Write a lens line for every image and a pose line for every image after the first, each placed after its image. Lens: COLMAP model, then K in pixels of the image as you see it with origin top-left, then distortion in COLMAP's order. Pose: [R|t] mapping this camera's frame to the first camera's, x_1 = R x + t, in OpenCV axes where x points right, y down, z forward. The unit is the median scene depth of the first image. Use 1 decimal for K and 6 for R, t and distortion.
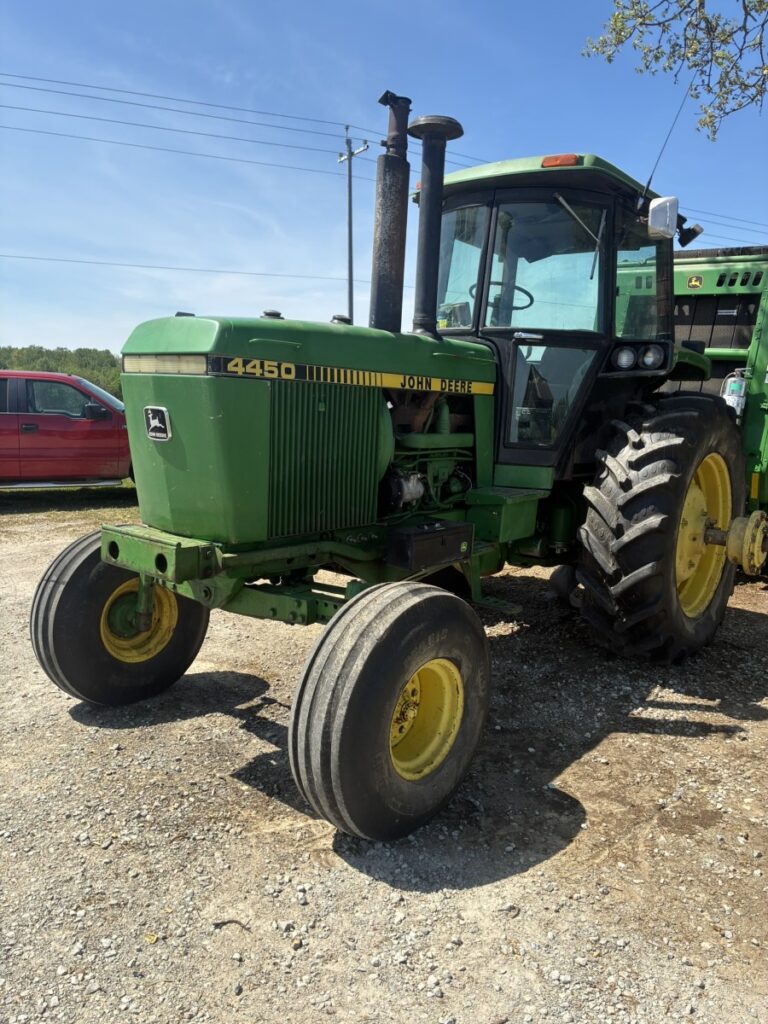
lens RADIAL K [[787.3, 0, 384.0], [0, 787.3, 512.0], [0, 0, 1]] dist [0.033106, -0.001087]
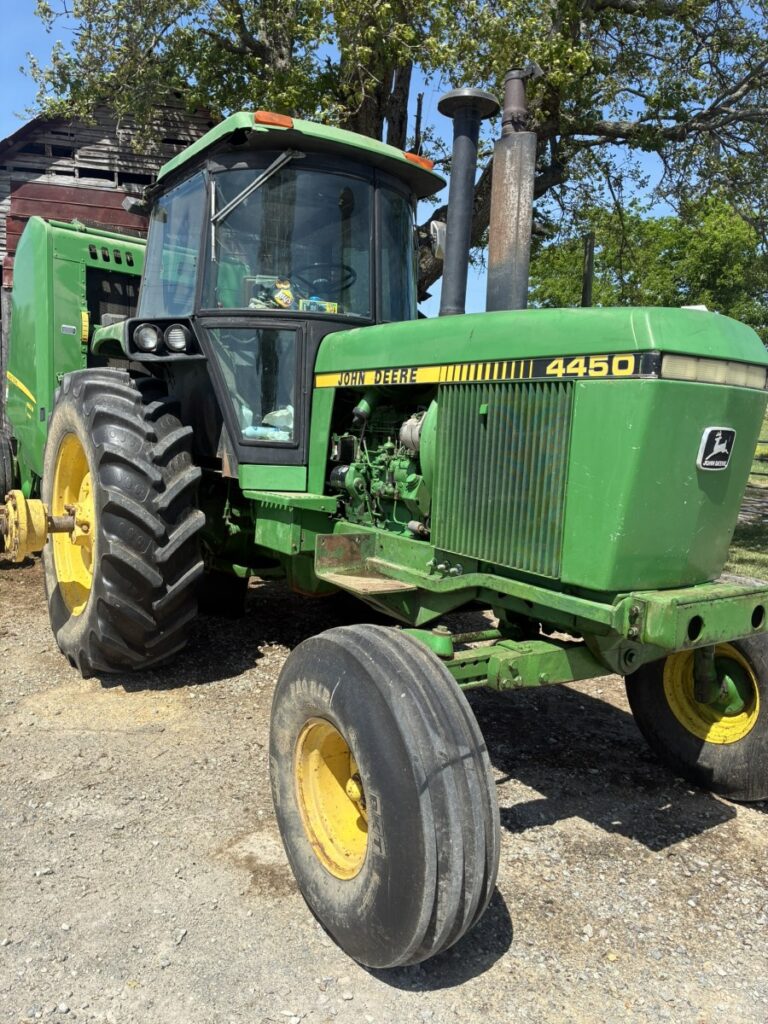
lens RADIAL K [[776.5, 0, 393.2], [0, 776.5, 510.3], [0, 0, 1]] dist [0.040078, -0.039771]
pose [[0.267579, -0.139189, 0.953430, -0.776802], [0.101013, 0.988111, 0.115903, -0.120967], [-0.958227, 0.065296, 0.278457, 0.763070]]
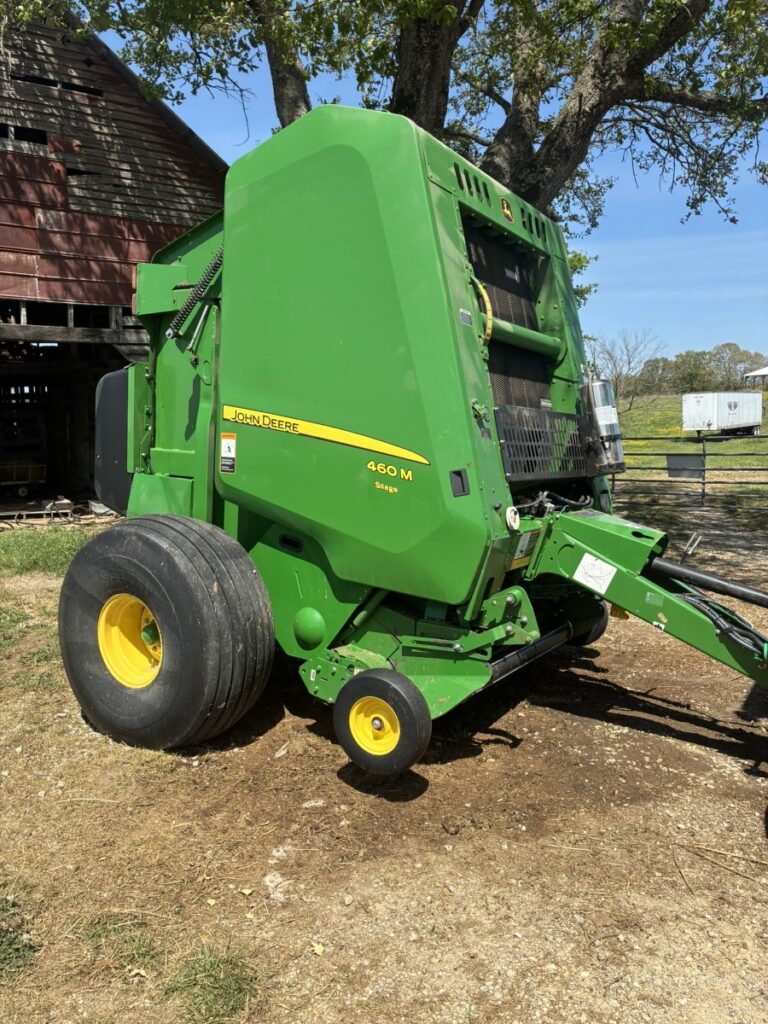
lens RADIAL K [[776.5, 0, 393.2], [0, 776.5, 510.3], [0, 0, 1]] dist [0.040078, -0.039771]
pose [[-0.135537, -0.126530, 0.982660, -0.275831], [0.168481, 0.974423, 0.148708, -0.284682], [-0.976342, 0.185715, -0.110752, 1.896211]]
